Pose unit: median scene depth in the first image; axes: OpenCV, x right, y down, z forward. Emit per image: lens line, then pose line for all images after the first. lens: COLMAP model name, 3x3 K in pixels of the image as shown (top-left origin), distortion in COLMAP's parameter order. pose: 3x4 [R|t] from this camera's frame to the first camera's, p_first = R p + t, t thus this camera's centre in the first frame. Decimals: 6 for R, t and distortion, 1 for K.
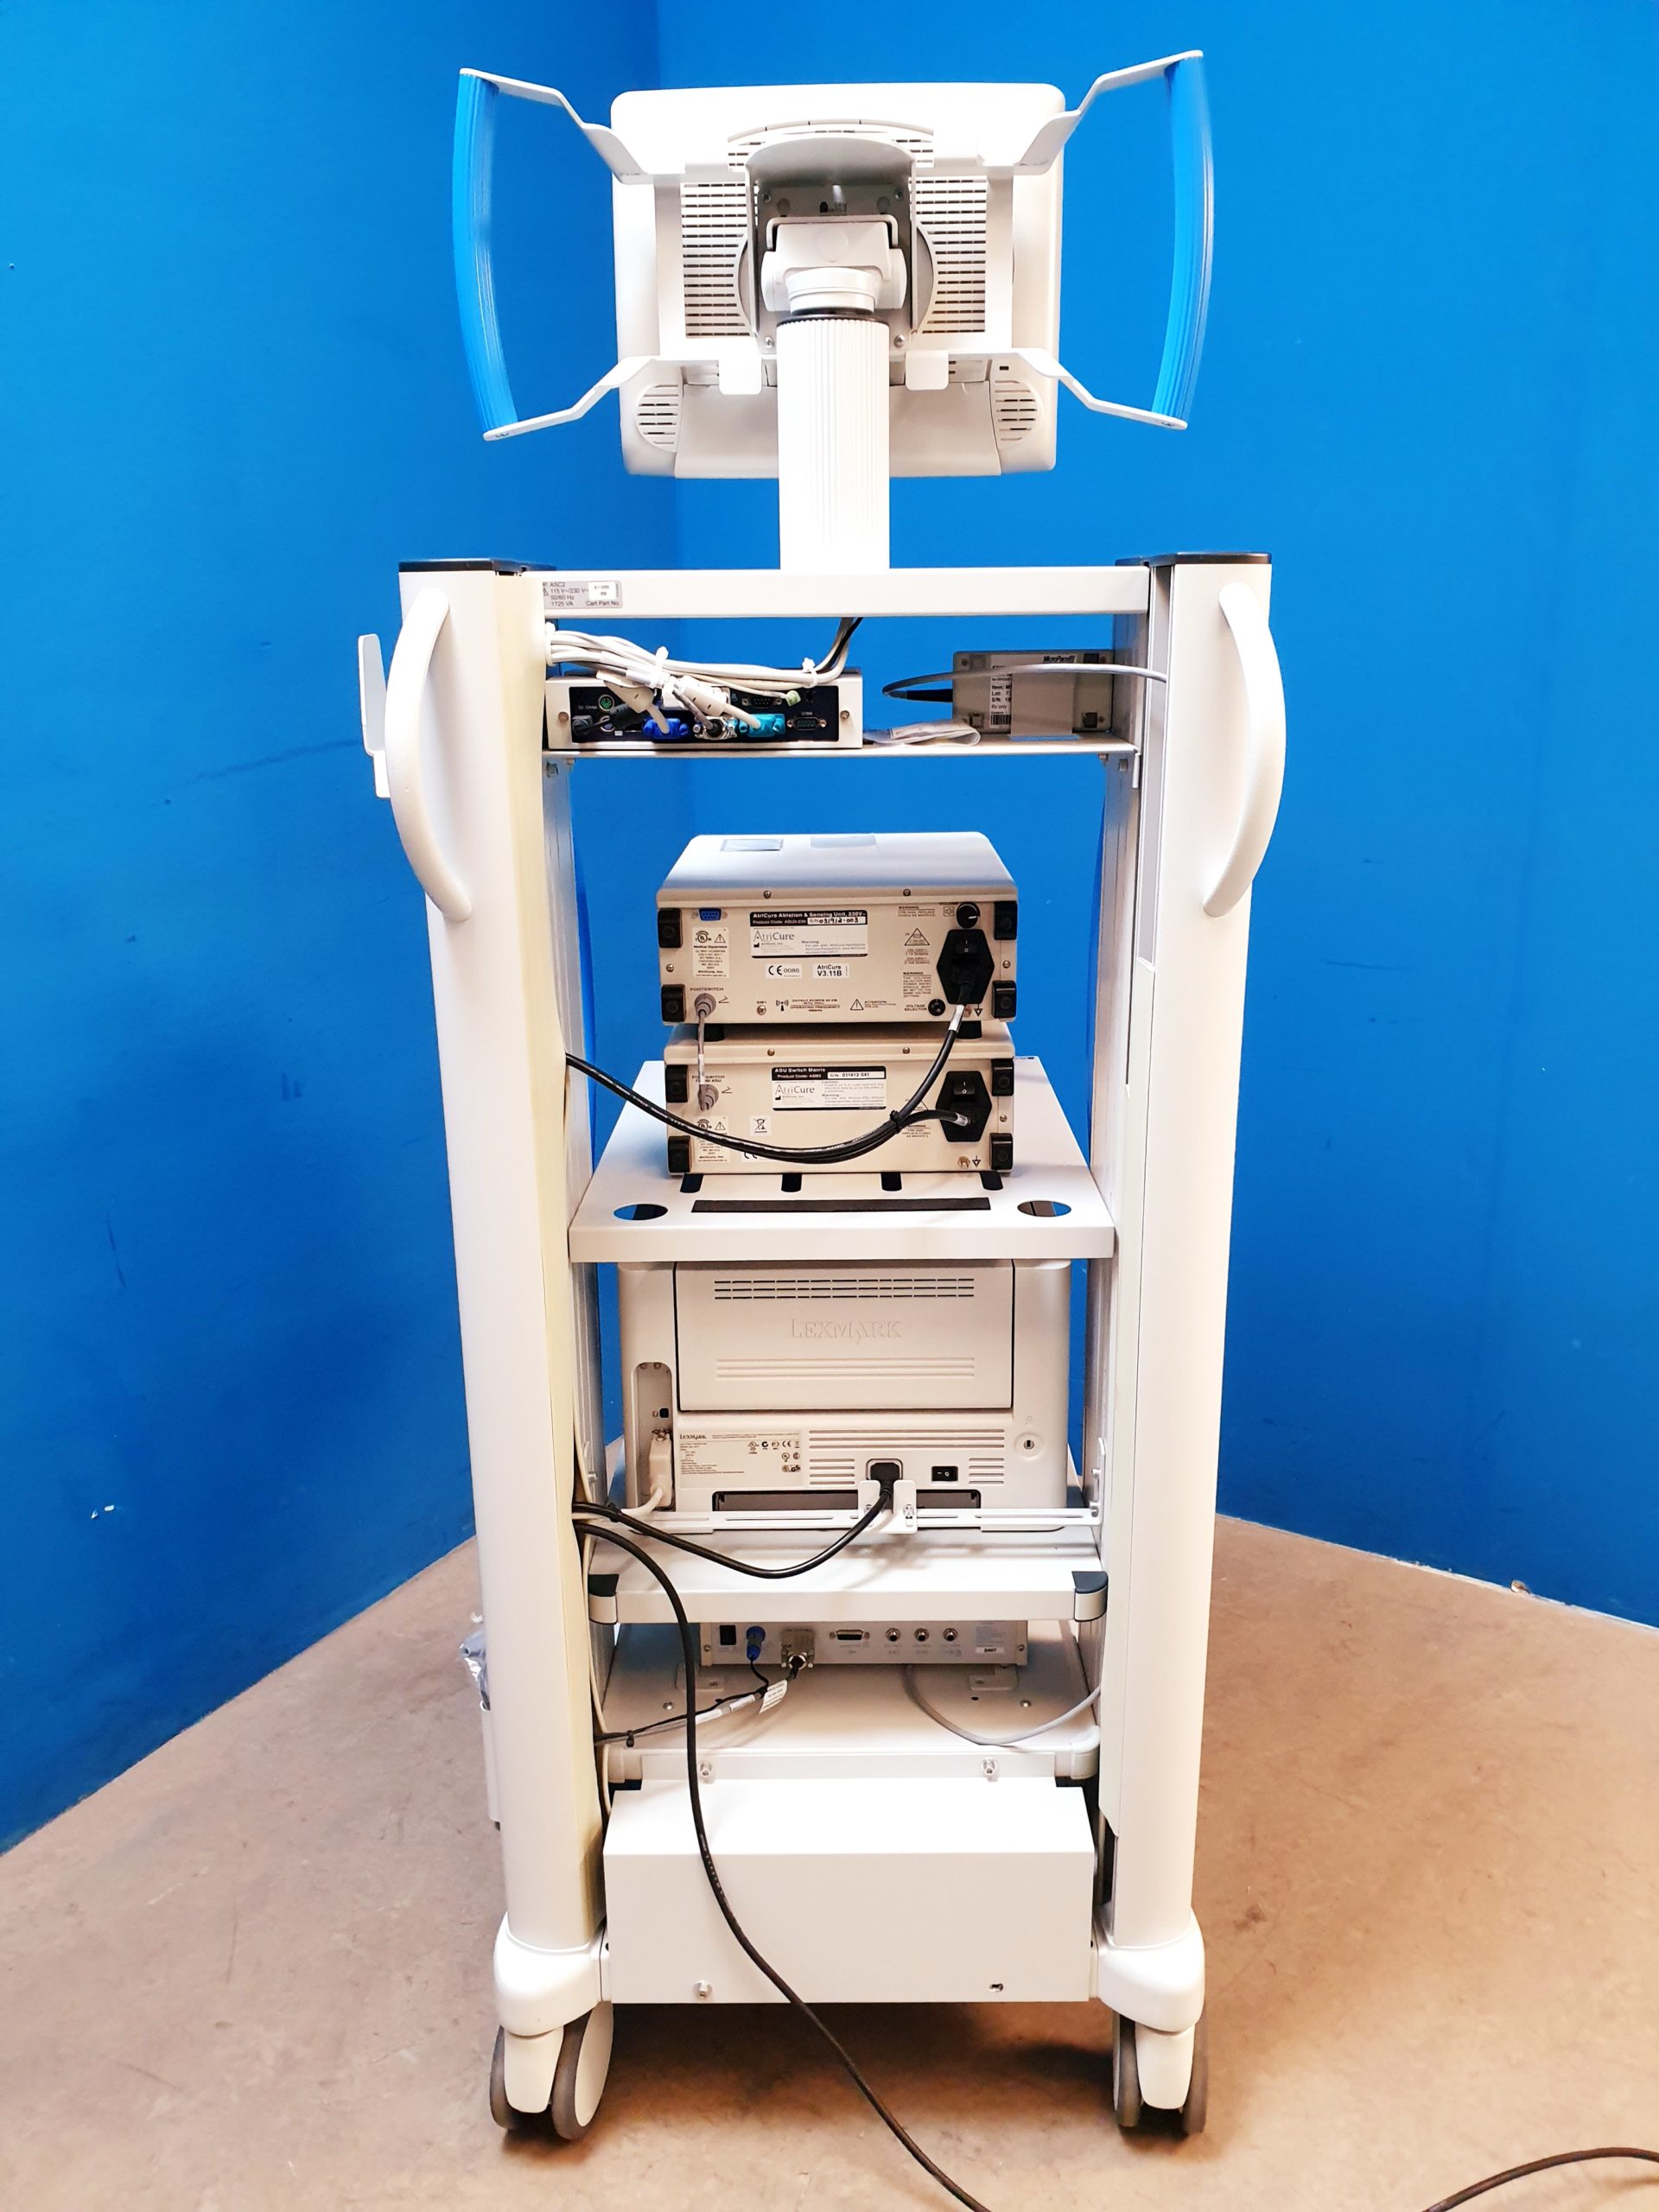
lens RADIAL K [[1849.6, 0, 829.5], [0, 1849.6, 1106.0], [0, 0, 1]] dist [-0.003793, 0.073167]
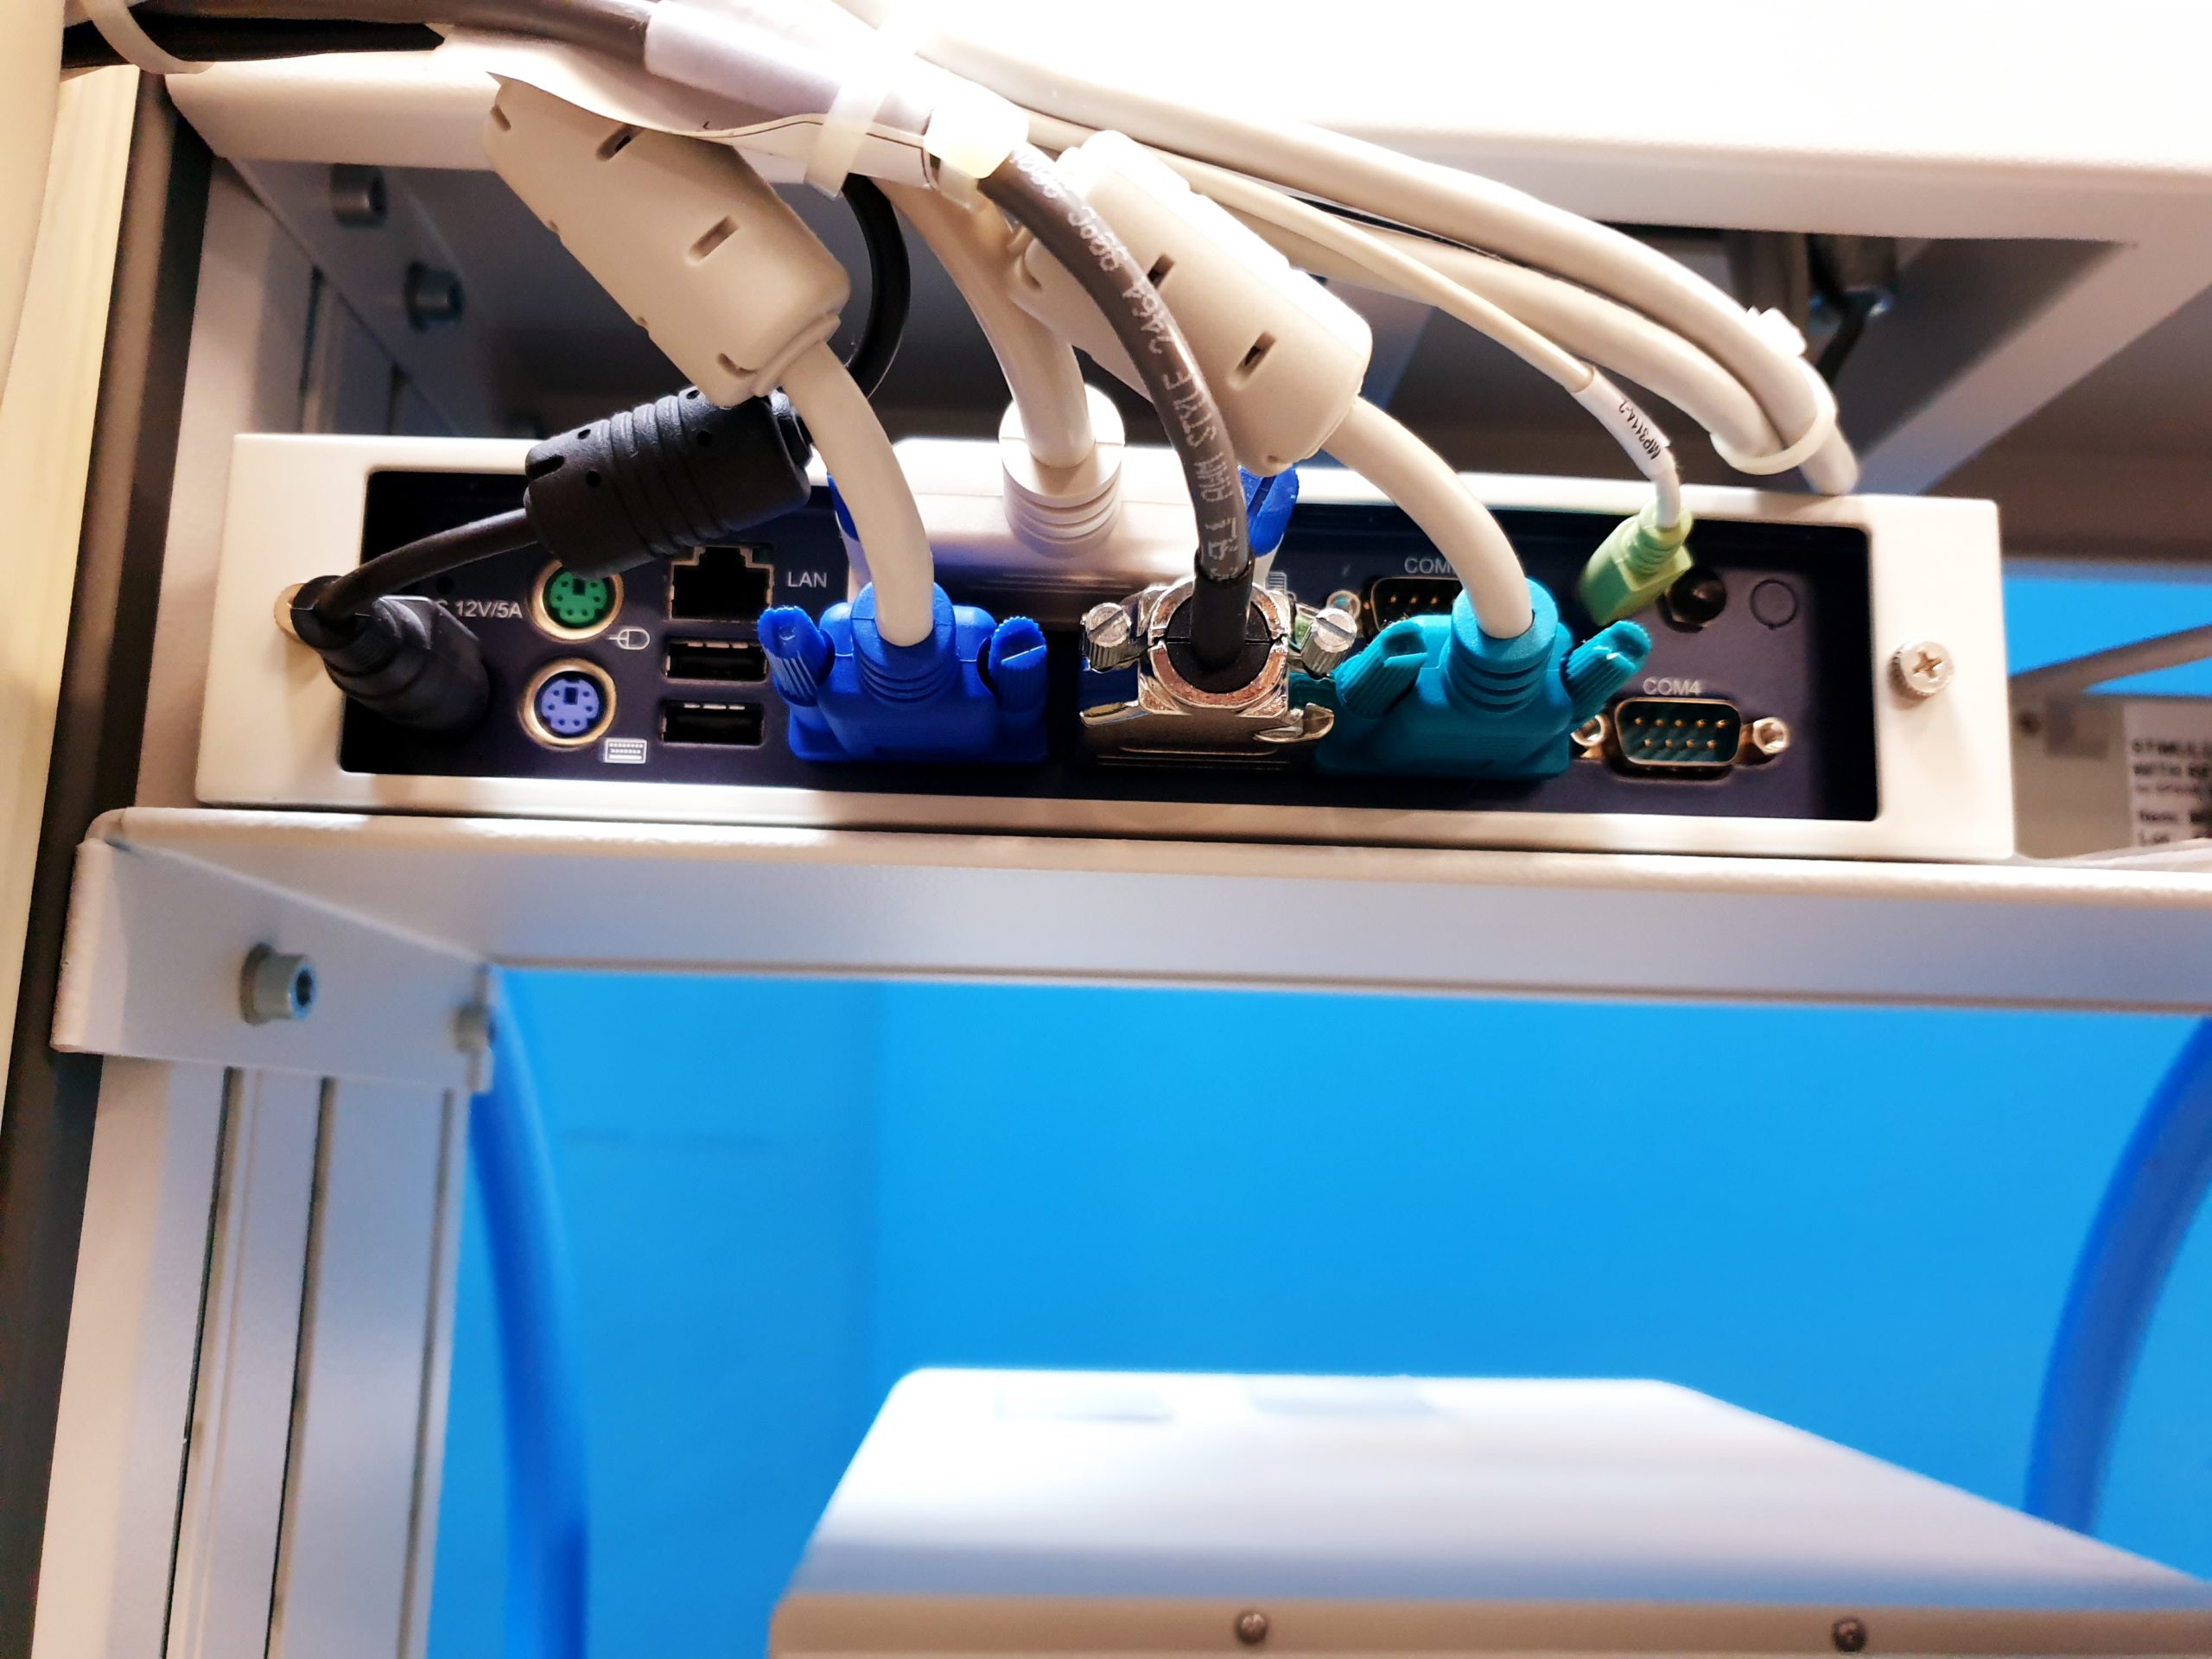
lens RADIAL K [[1849.6, 0, 1090.4], [0, 1849.6, 787.0], [0, 0, 1]] dist [-0.003793, 0.073167]
pose [[0.996866, 0.045728, 0.064551, -0.081440], [-0.012229, 0.895272, -0.445352, -0.120666], [-0.078156, 0.443167, 0.893026, 0.846905]]
